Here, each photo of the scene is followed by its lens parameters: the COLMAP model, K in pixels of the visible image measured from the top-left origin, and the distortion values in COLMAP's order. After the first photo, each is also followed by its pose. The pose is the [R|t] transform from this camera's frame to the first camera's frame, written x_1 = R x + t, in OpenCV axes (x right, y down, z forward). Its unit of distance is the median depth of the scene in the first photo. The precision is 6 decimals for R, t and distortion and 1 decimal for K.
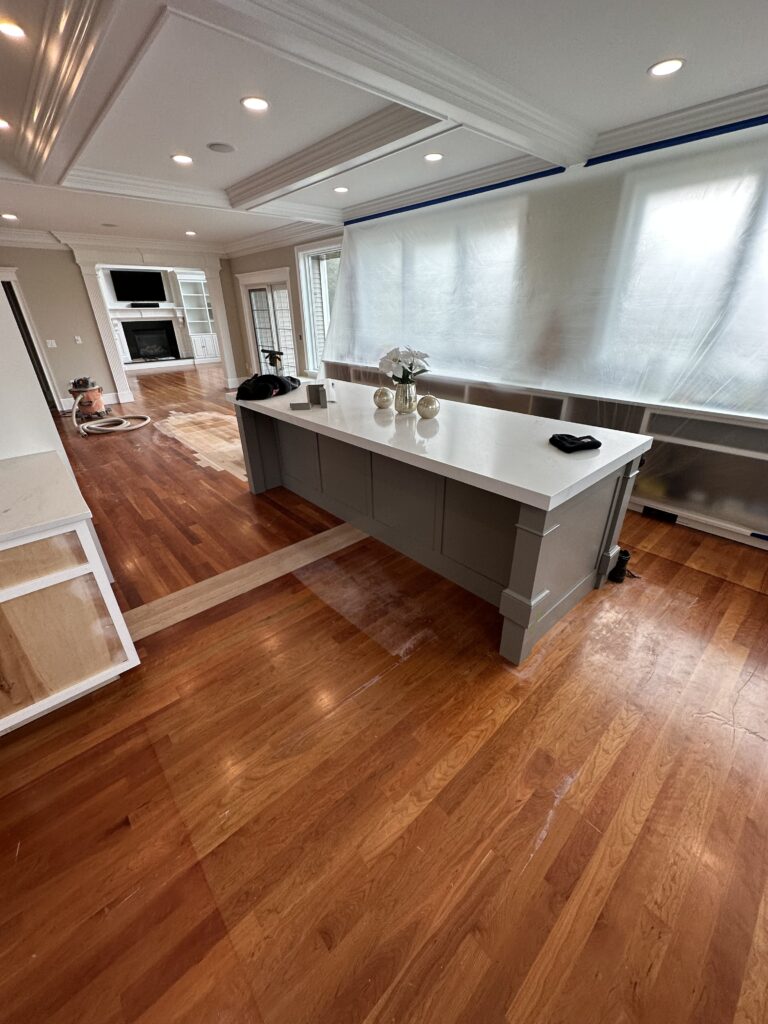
lens RADIAL K [[408.2, 0, 381.6], [0, 408.2, 508.1], [0, 0, 1]] dist [-0.003501, 0.000202]
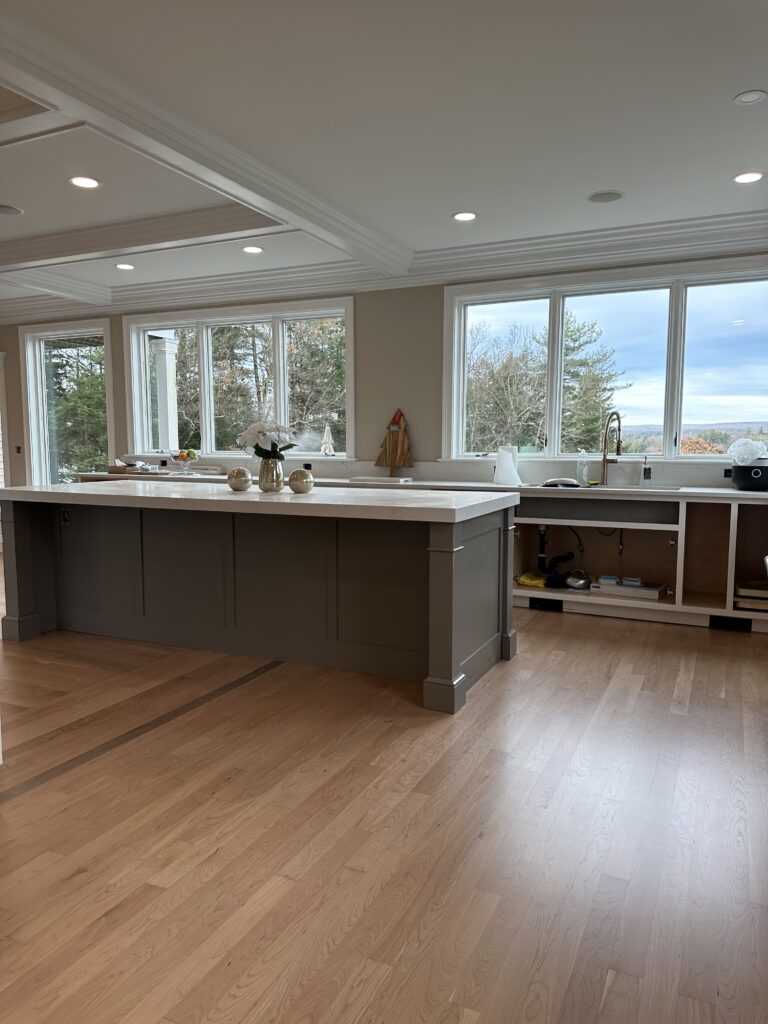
lens RADIAL K [[714.4, 0, 385.4], [0, 714.4, 515.3], [0, 0, 1]] dist [0.049270, -0.000710]
pose [[0.920553, -0.029799, 0.389478, -0.365197], [0.162694, 0.935733, -0.312945, 0.382567], [-0.355122, 0.351448, 0.866240, -0.451037]]
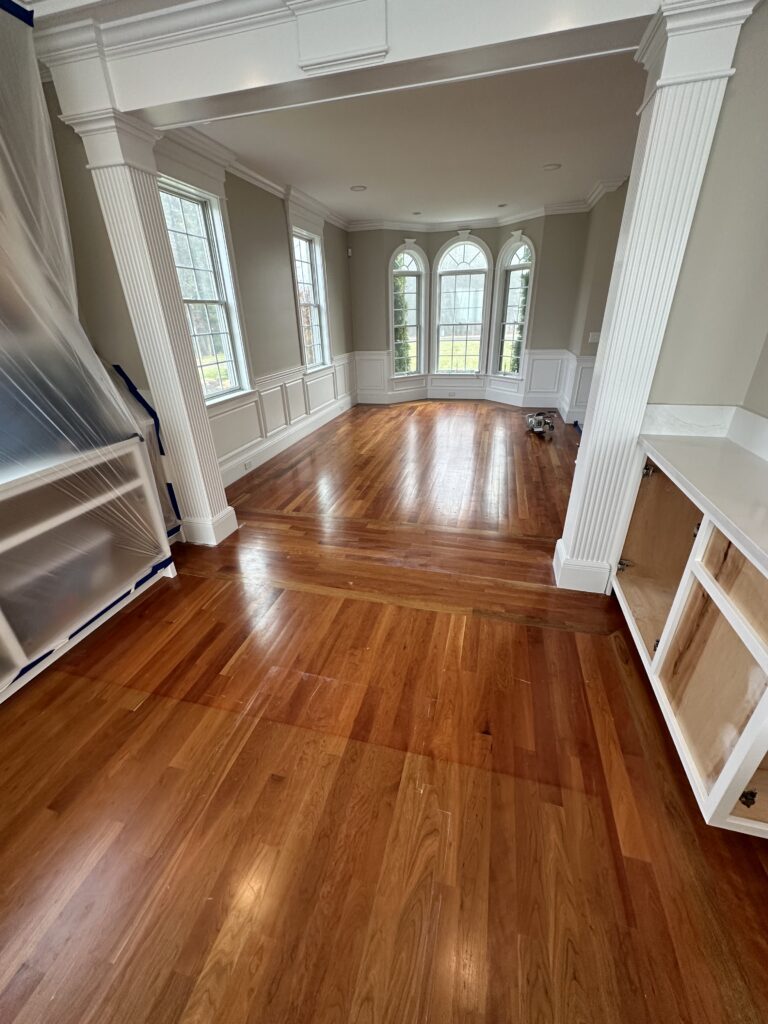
lens RADIAL K [[408.2, 0, 385.5], [0, 408.2, 512.6], [0, 0, 1]] dist [-0.003501, 0.000202]
pose [[-0.830065, 0.272825, -0.486374, -0.012189], [-0.213577, 0.650136, 0.729184, -0.227273], [0.515148, 0.709148, -0.481386, 0.589732]]
